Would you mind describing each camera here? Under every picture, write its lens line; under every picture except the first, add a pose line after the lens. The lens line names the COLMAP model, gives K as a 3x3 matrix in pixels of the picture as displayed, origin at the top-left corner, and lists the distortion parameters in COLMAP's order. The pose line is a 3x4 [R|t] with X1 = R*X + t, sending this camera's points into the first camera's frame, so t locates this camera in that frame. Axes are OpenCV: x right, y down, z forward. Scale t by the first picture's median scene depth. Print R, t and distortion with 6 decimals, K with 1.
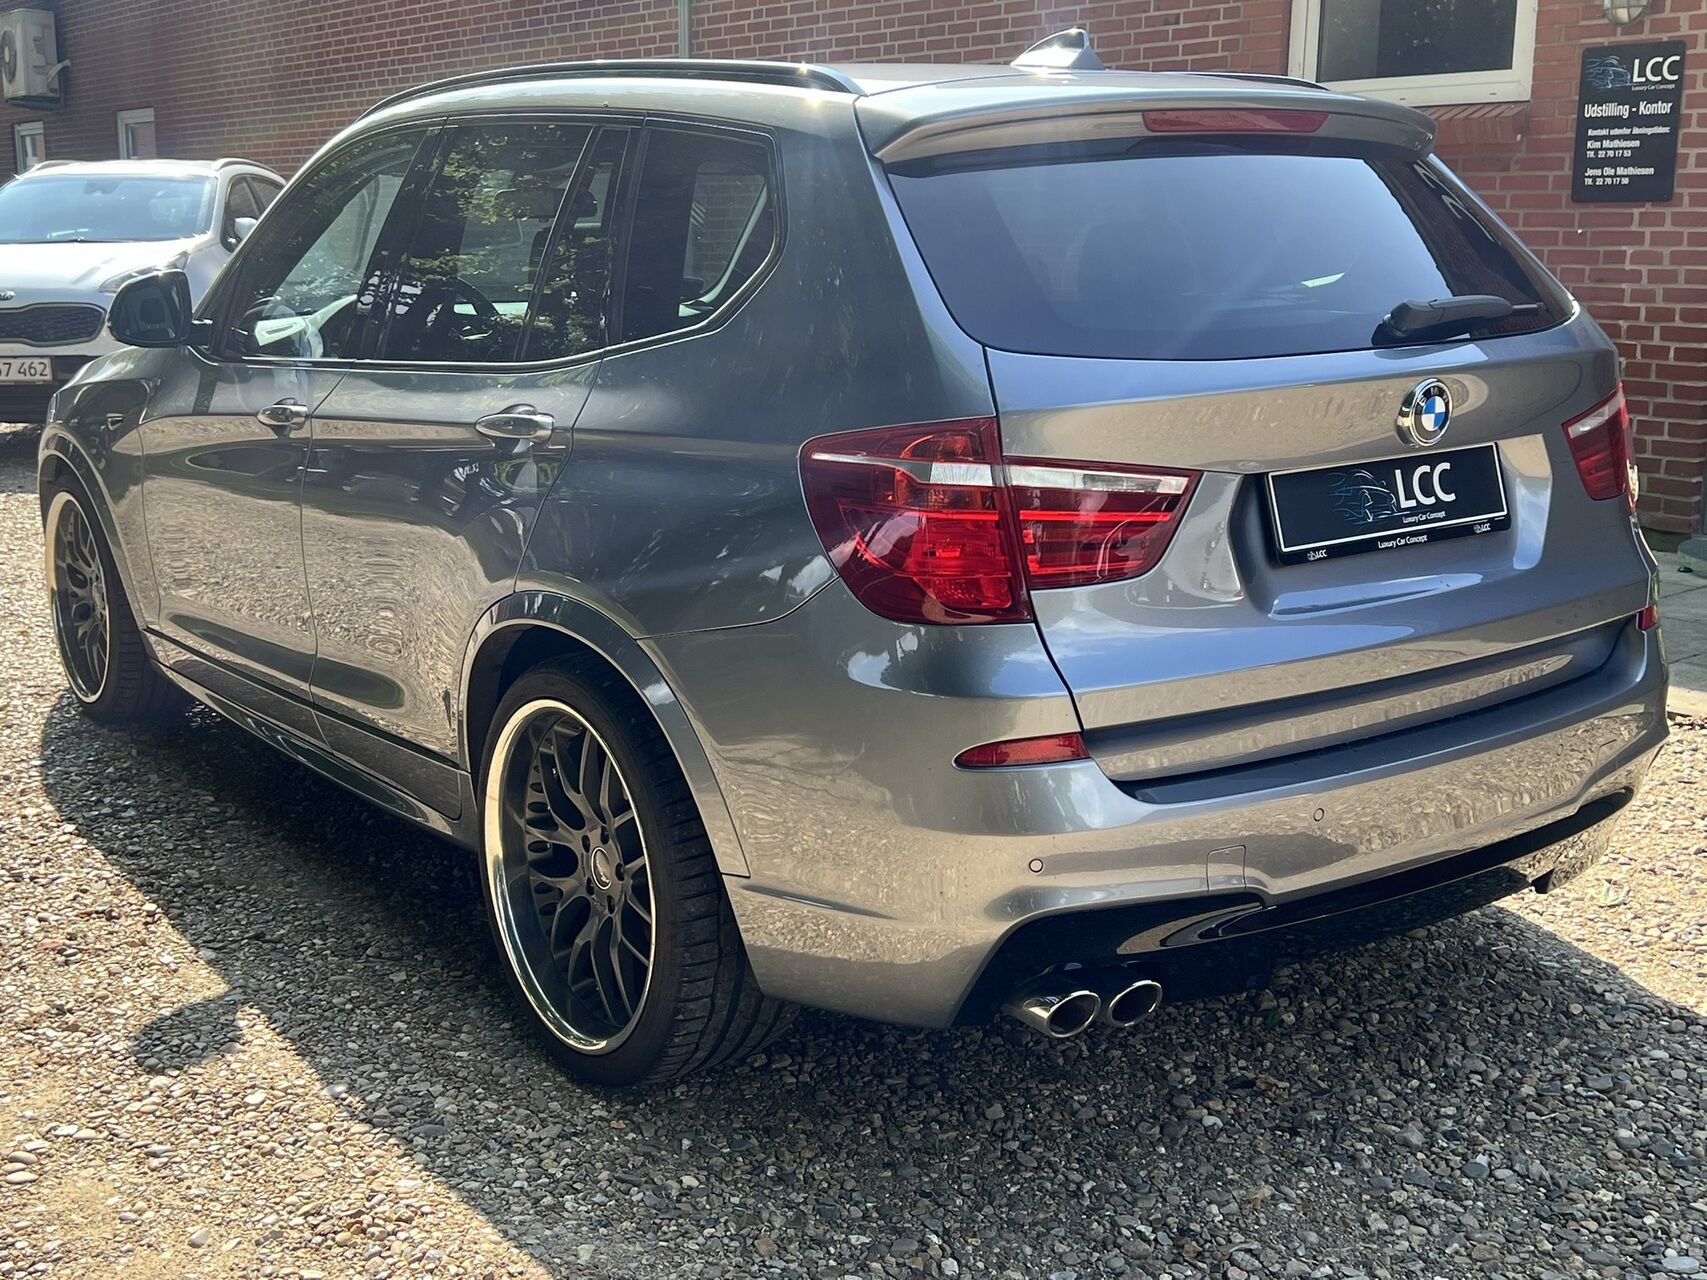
lens RADIAL K [[1995.1, 0, 853.9], [0, 1995.1, 658.8], [0, 0, 1]] dist [0.016474, 0.000000]
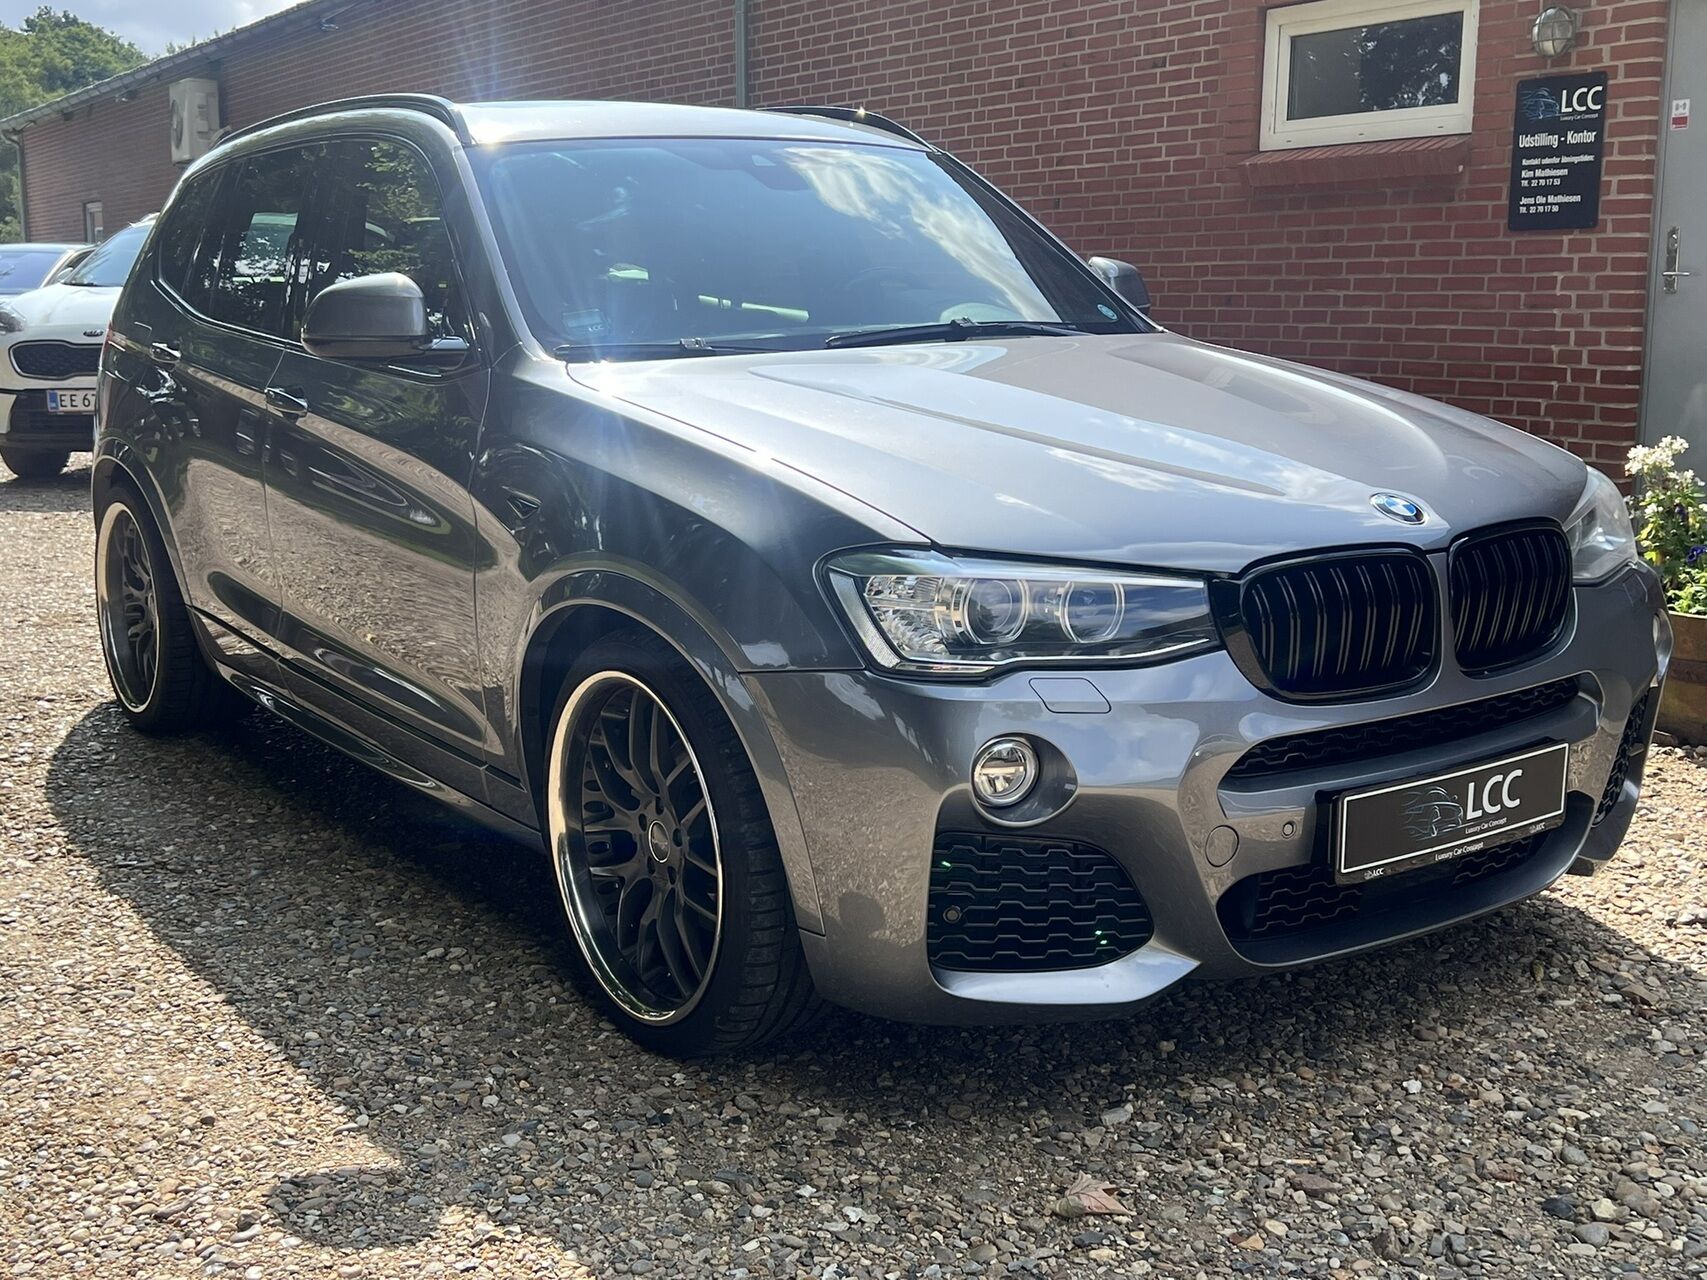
lens RADIAL K [[1995.1, 0, 859.1], [0, 1995.1, 670.7], [0, 0, 1]] dist [0.016474, 0.000000]
pose [[0.995068, 0.017592, -0.097627, 0.135451], [-0.020251, 0.999449, -0.026312, 0.031457], [0.097111, 0.028159, 0.994875, -0.045427]]
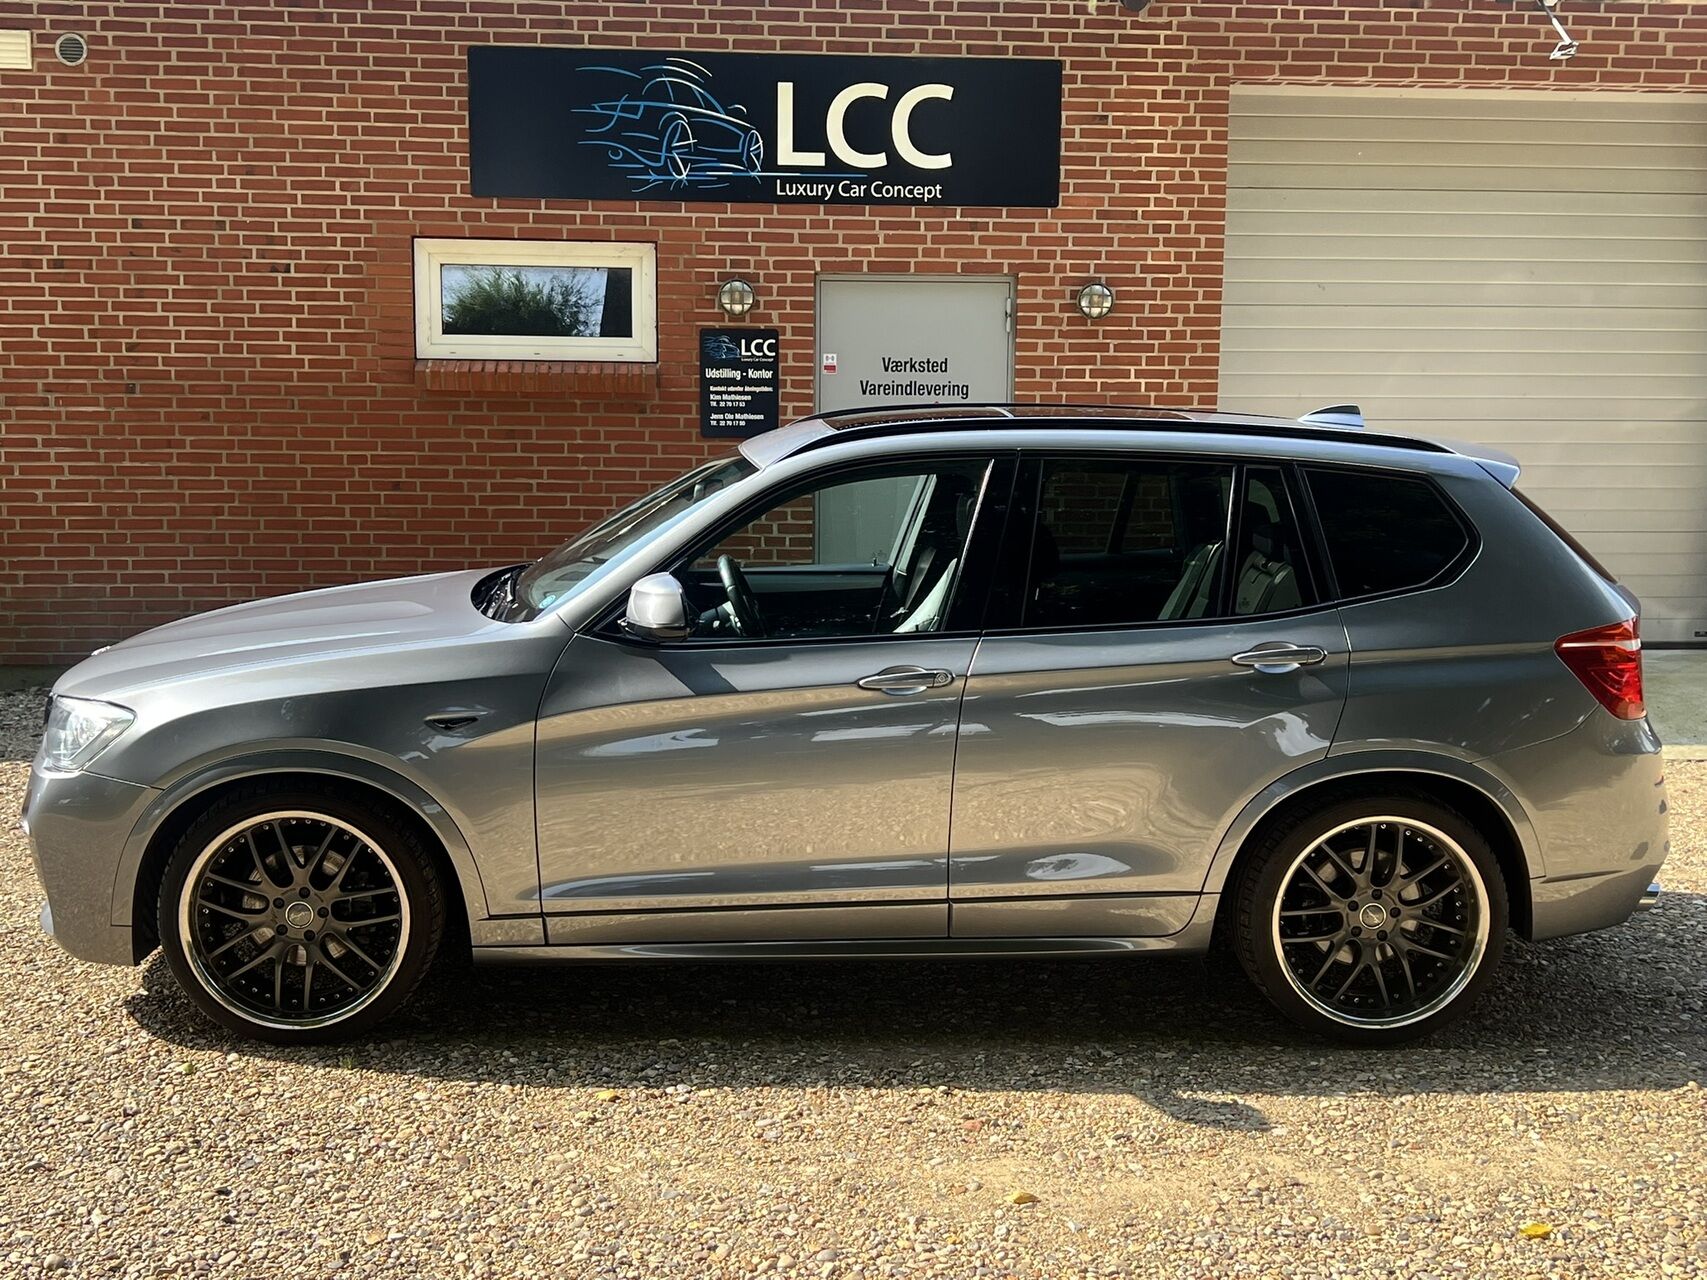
lens RADIAL K [[1995.1, 0, 846.3], [0, 1995.1, 644.5], [0, 0, 1]] dist [0.016474, 0.000000]
pose [[0.530747, -0.104201, 0.841100, -0.773739], [0.168014, 0.985653, 0.016090, -0.095803], [-0.830710, 0.132777, 0.540640, 0.201325]]
